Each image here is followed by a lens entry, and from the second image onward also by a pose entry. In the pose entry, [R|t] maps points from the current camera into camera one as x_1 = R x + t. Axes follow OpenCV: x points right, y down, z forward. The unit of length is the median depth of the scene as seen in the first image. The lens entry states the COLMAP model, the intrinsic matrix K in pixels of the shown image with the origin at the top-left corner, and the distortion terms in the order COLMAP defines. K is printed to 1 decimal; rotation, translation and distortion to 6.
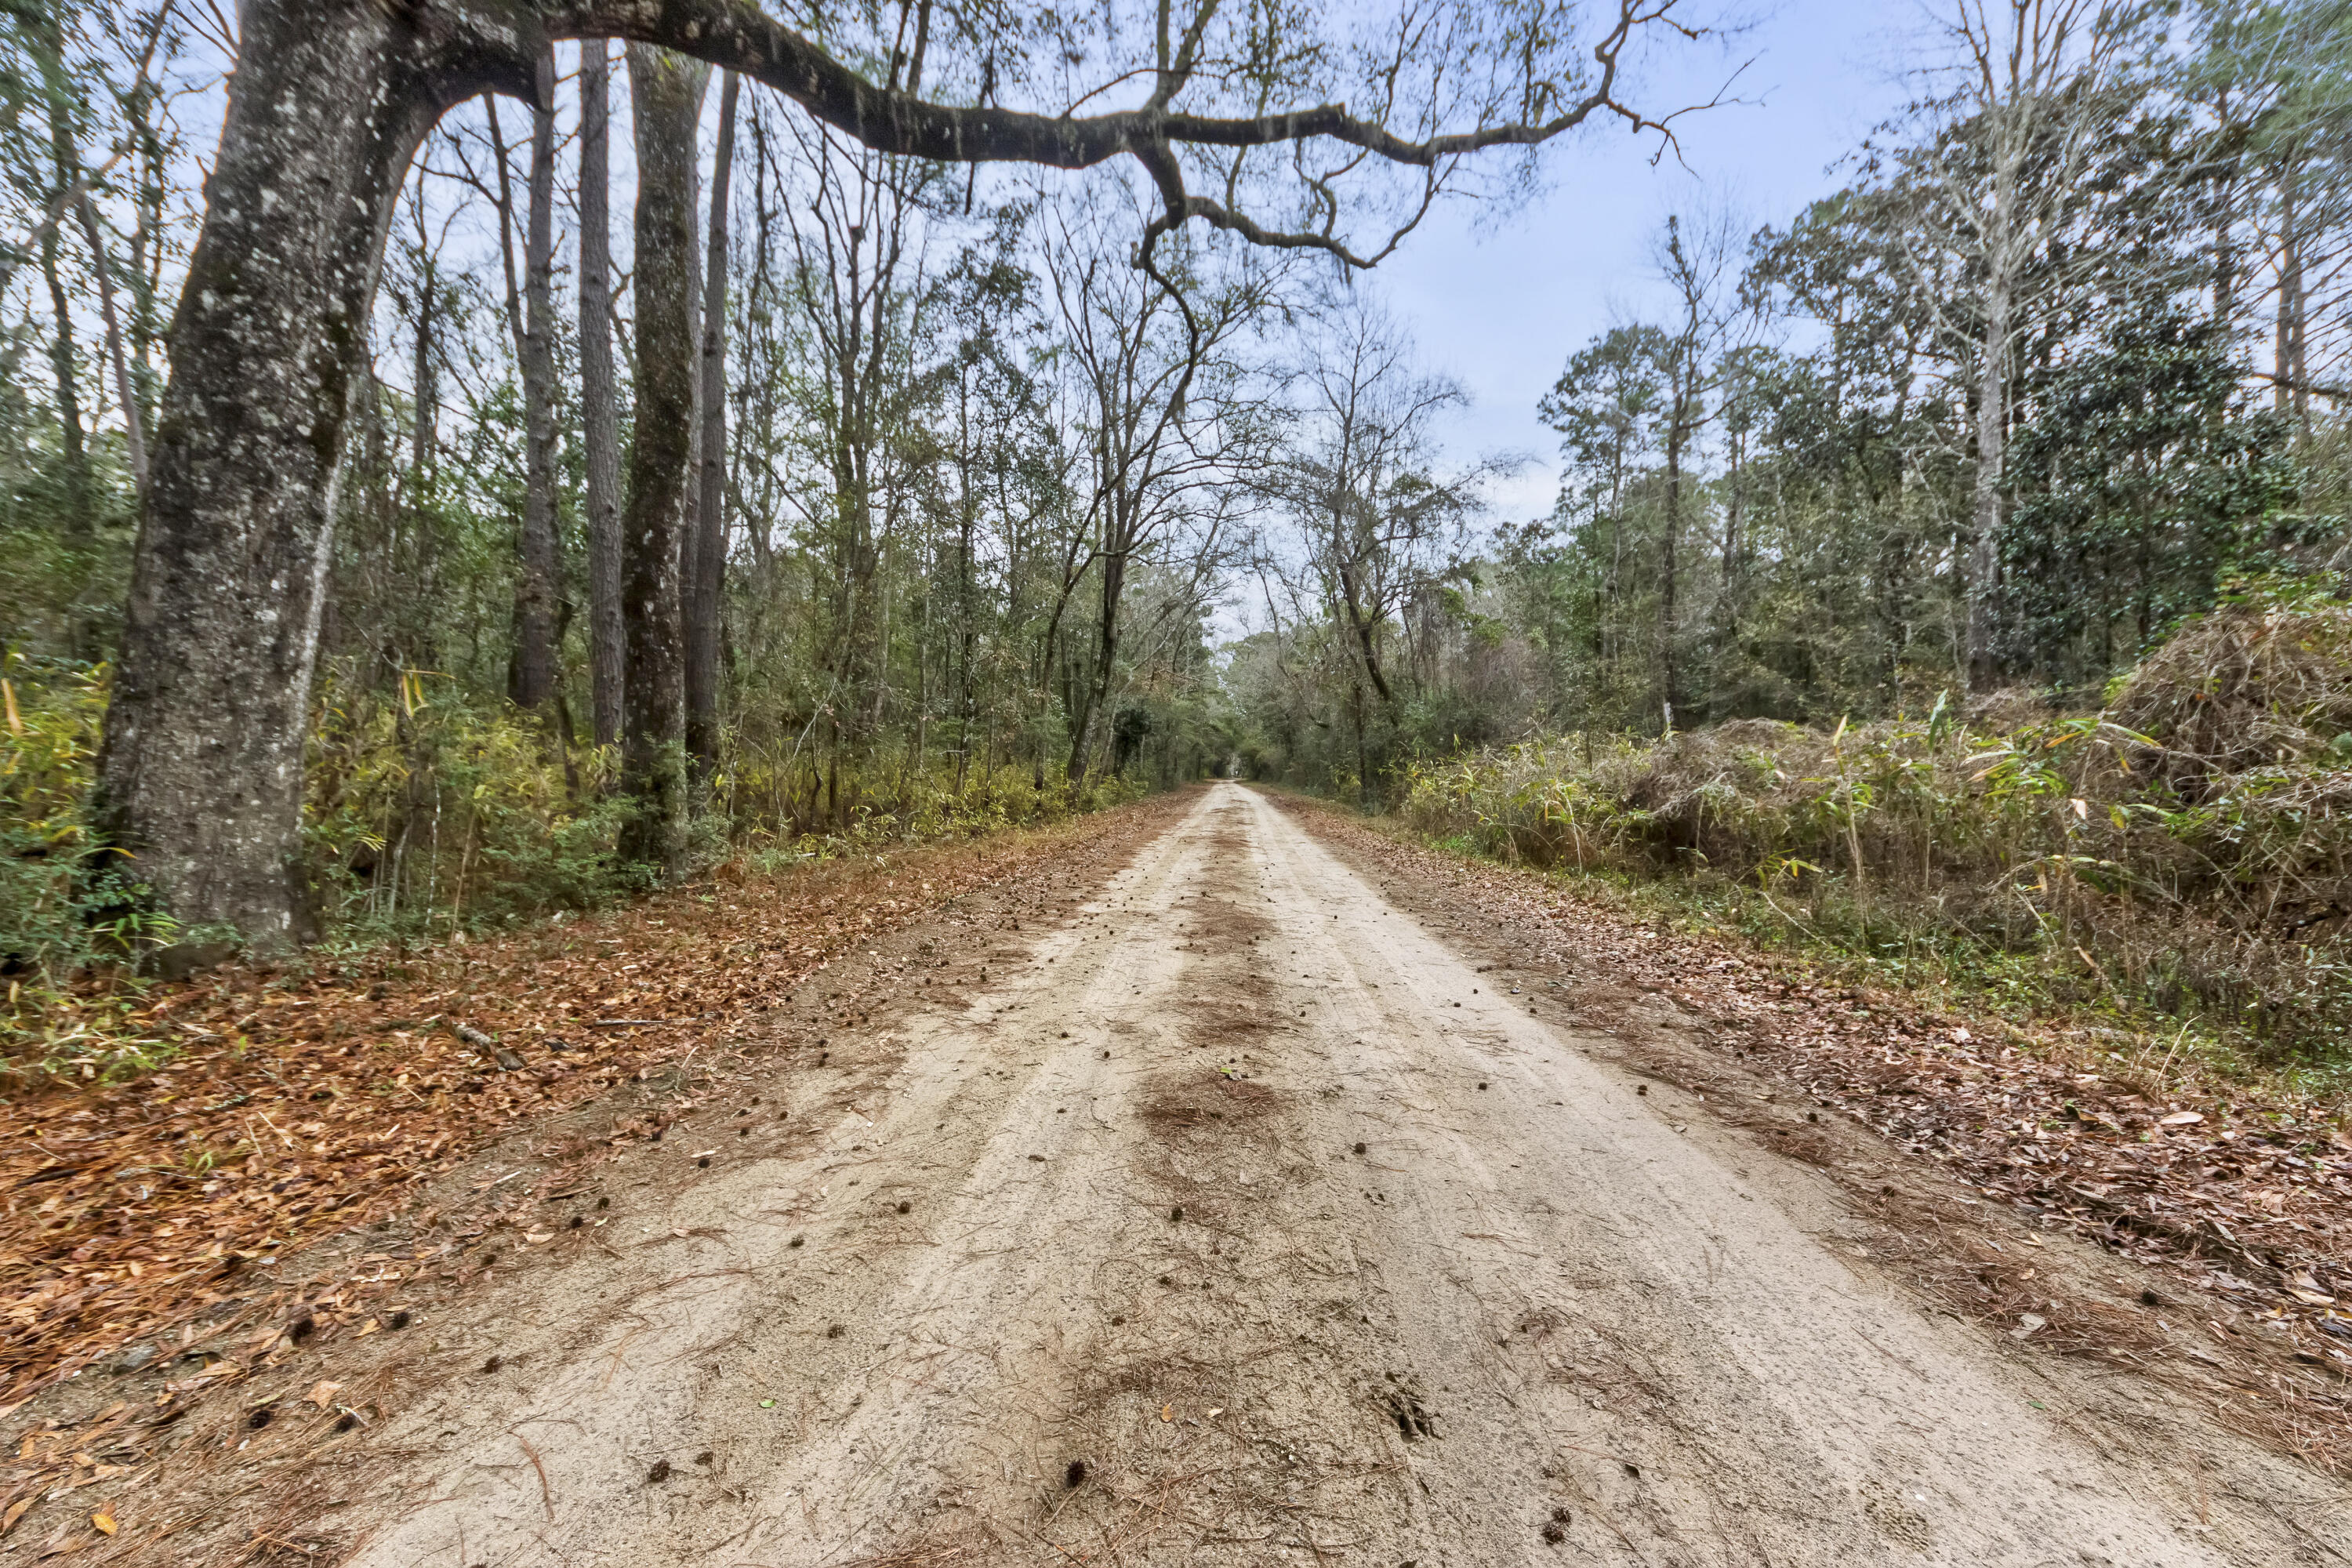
lens RADIAL K [[886.9, 0, 1174.7], [0, 886.9, 778.4], [0, 0, 1]] dist [-0.001918, -0.000390]
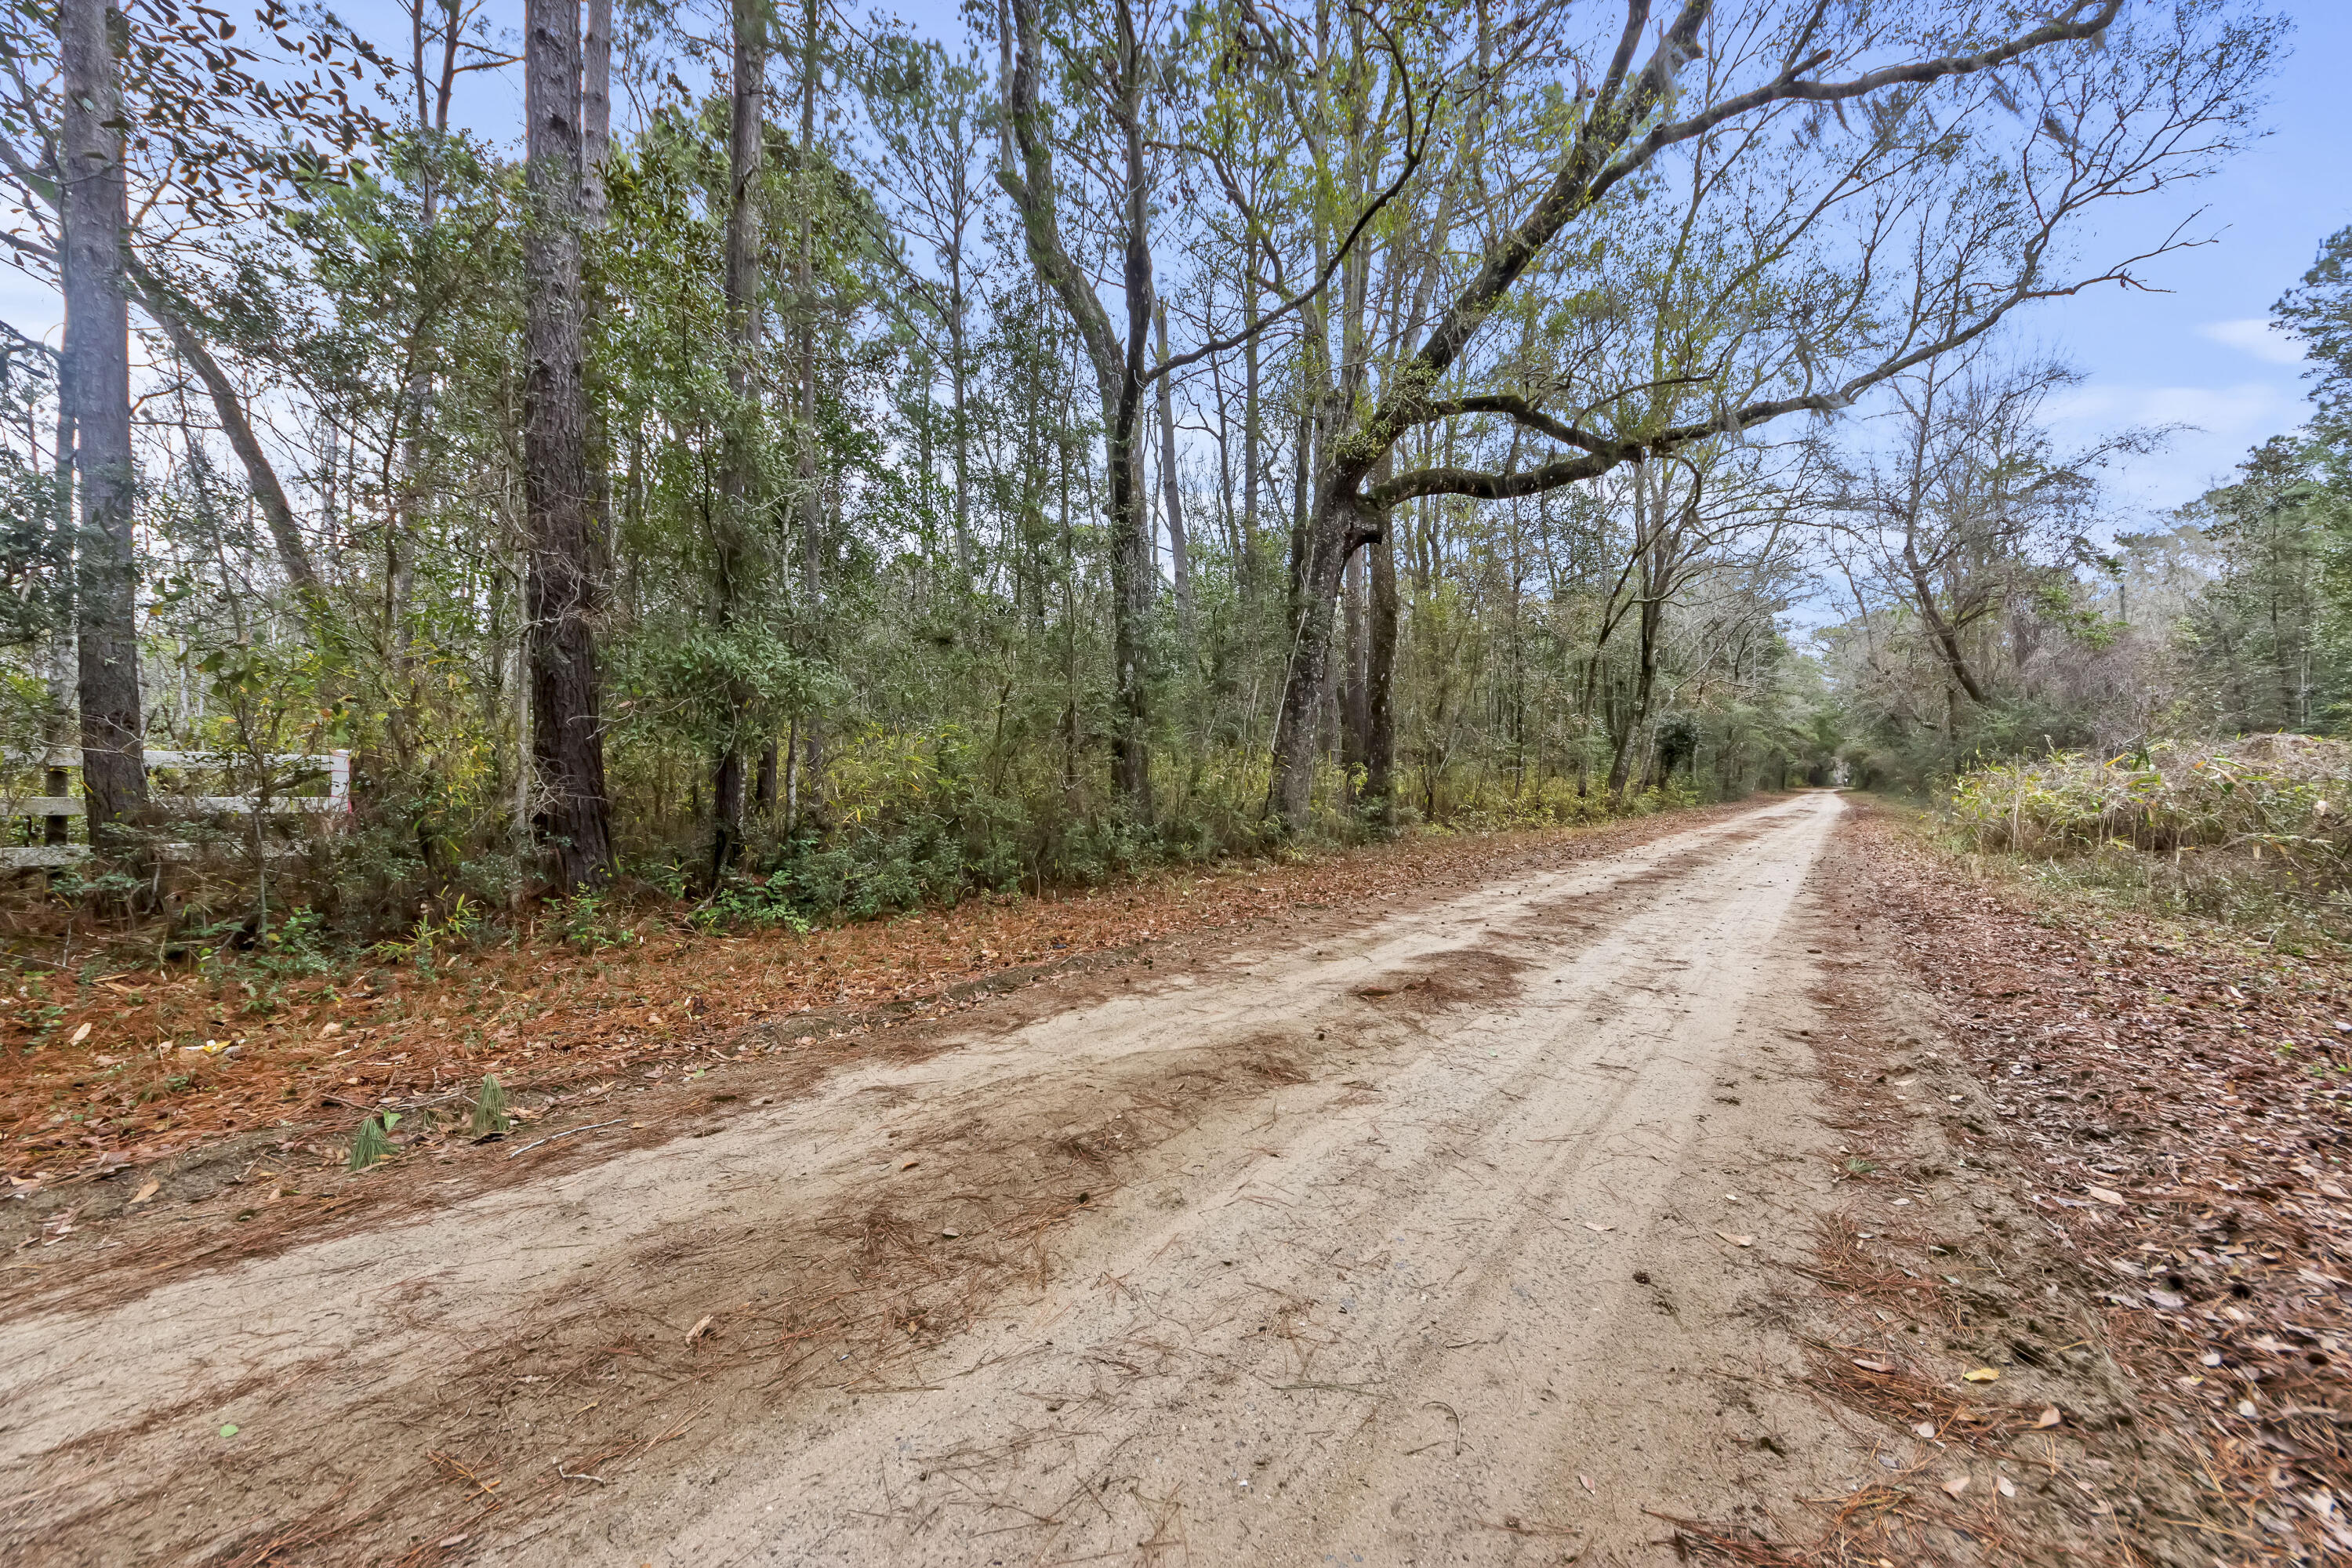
lens RADIAL K [[886.9, 0, 1174.7], [0, 886.9, 778.4], [0, 0, 1]] dist [-0.001918, -0.000390]
pose [[0.832855, -0.009491, -0.553410, 0.284368], [0.002775, 0.999912, -0.012972, 0.006181], [0.553485, 0.009268, 0.832808, -1.680874]]
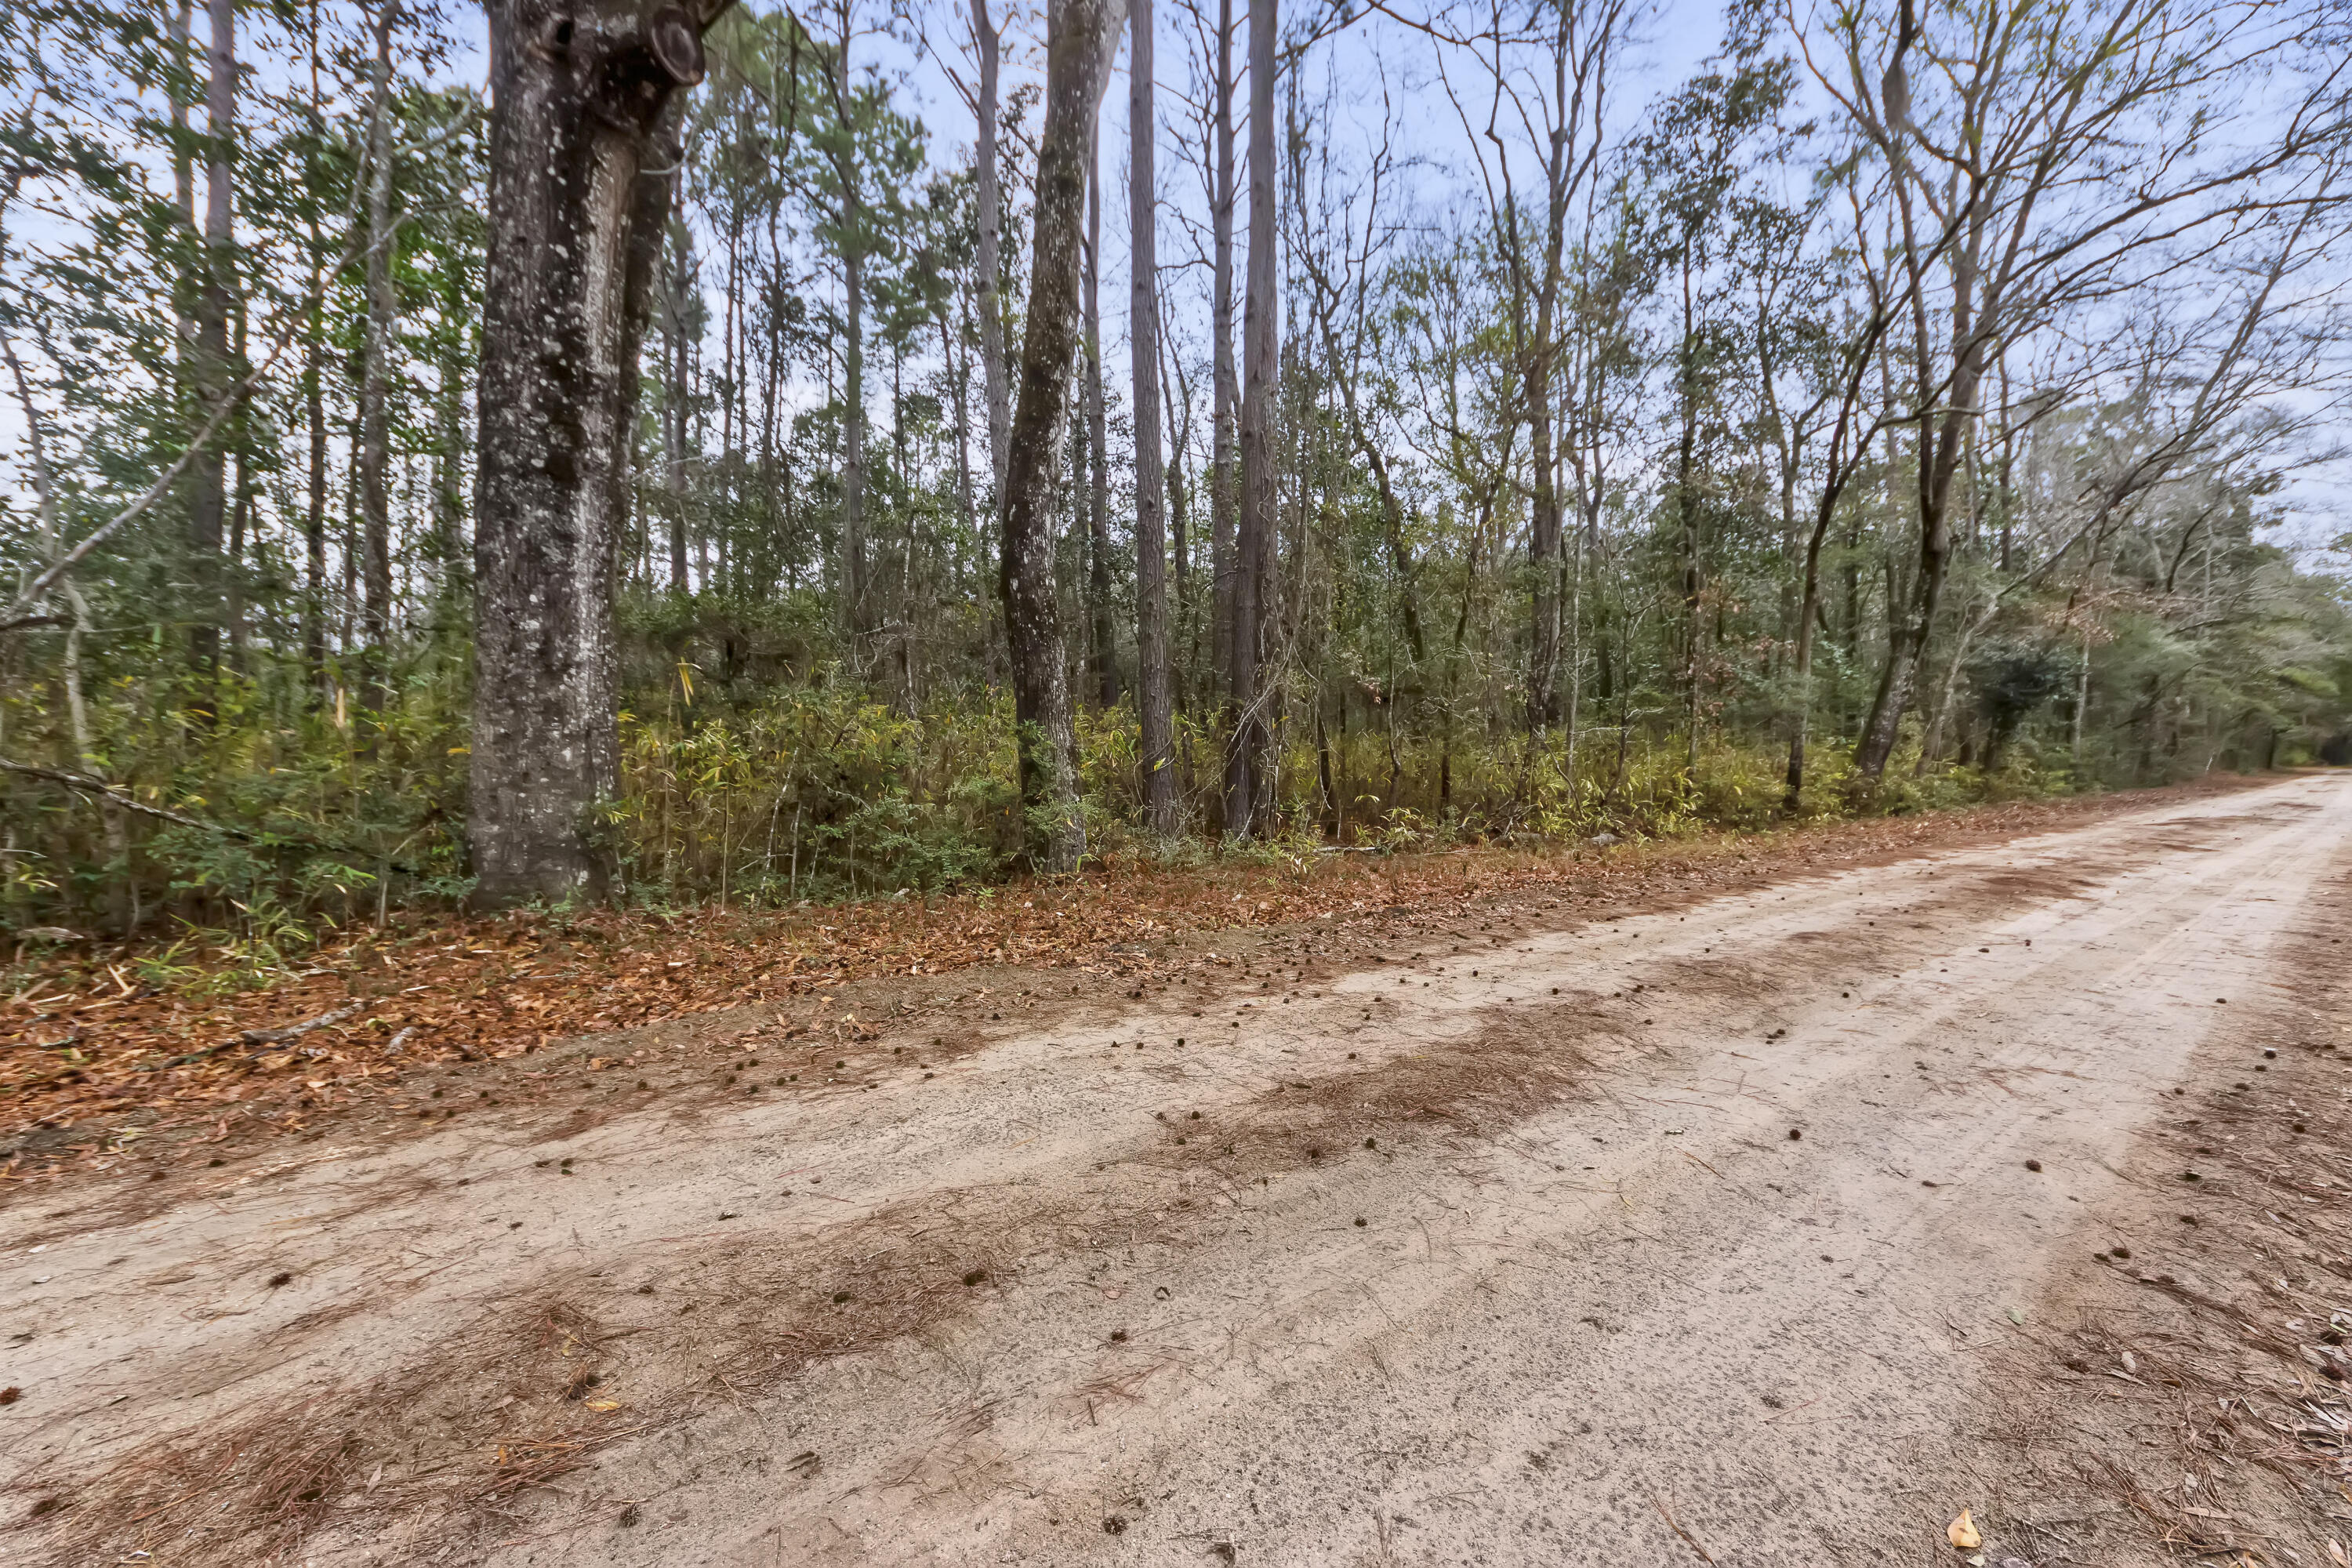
lens RADIAL K [[886.9, 0, 1174.7], [0, 886.9, 778.4], [0, 0, 1]] dist [-0.001918, -0.000390]
pose [[0.636571, 0.010069, -0.771153, 0.433238], [0.000410, 0.999910, 0.013395, 0.008561], [0.771218, -0.008842, 0.636510, 0.841831]]
